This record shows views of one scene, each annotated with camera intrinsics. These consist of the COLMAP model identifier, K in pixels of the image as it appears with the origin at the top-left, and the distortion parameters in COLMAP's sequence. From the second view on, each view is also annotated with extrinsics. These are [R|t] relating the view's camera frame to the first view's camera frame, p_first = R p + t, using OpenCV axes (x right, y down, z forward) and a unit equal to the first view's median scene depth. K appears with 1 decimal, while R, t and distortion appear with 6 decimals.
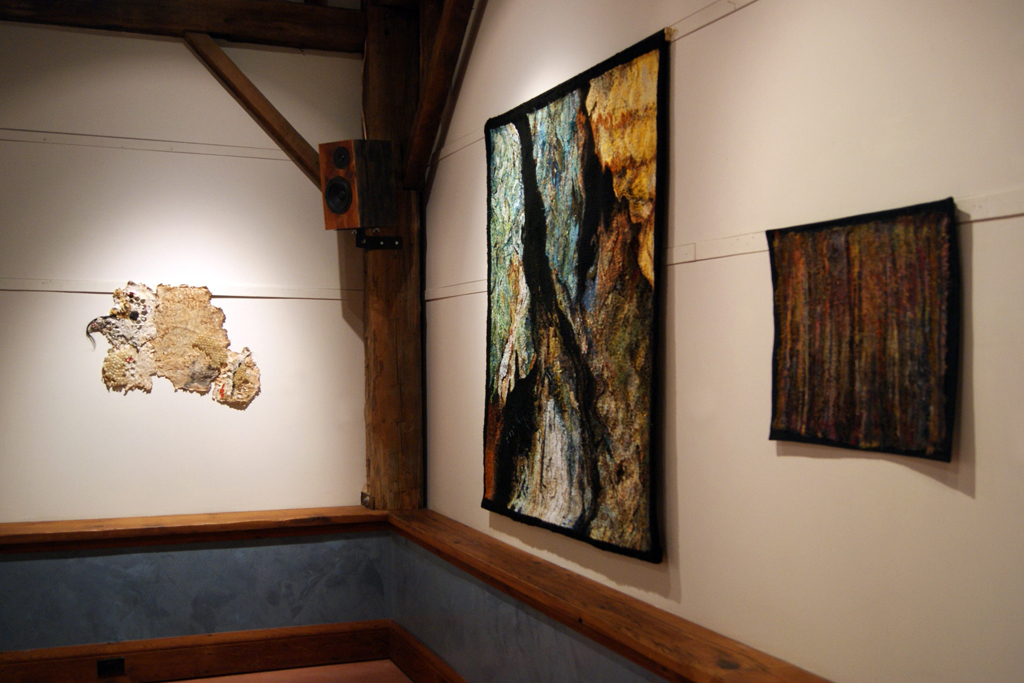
lens RADIAL K [[1032.8, 0, 503.1], [0, 1032.8, 352.4], [0, 0, 1]] dist [-0.057899, 0.000000]
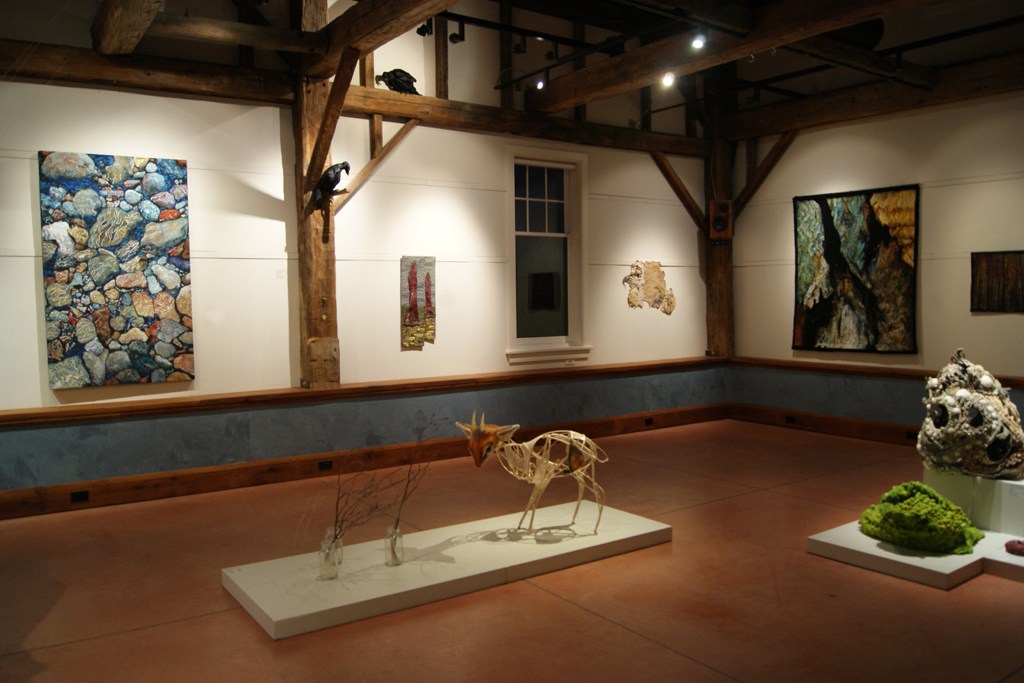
lens RADIAL K [[803.9, 0, 517.3], [0, 803.9, 355.0], [0, 0, 1]] dist [-0.090546, 0.024821]
pose [[0.979048, -0.033214, 0.200903, -1.269395], [0.017338, 0.996622, 0.080274, -0.007382], [-0.202890, -0.075109, 0.976317, -0.925777]]
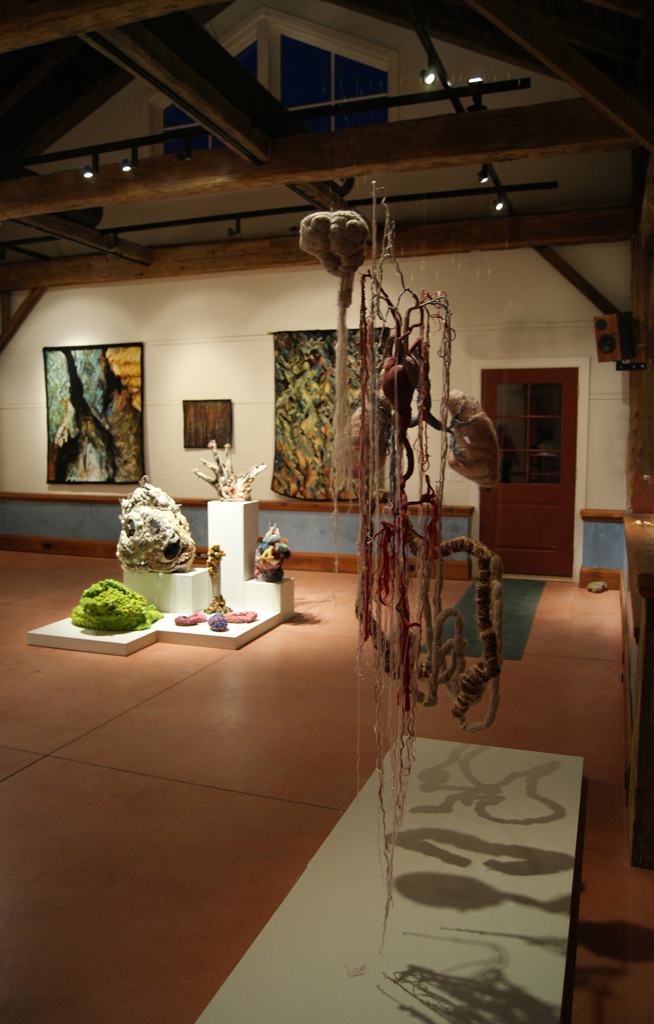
lens RADIAL K [[796.9, 0, 298.4], [0, 796.9, 514.2], [0, 0, 1]] dist [-0.080132, 0.002443]
pose [[0.706064, -0.082569, 0.703318, -1.264012], [0.005350, 0.993773, 0.111297, -0.007353], [-0.708128, -0.074820, 0.702109, -1.226556]]
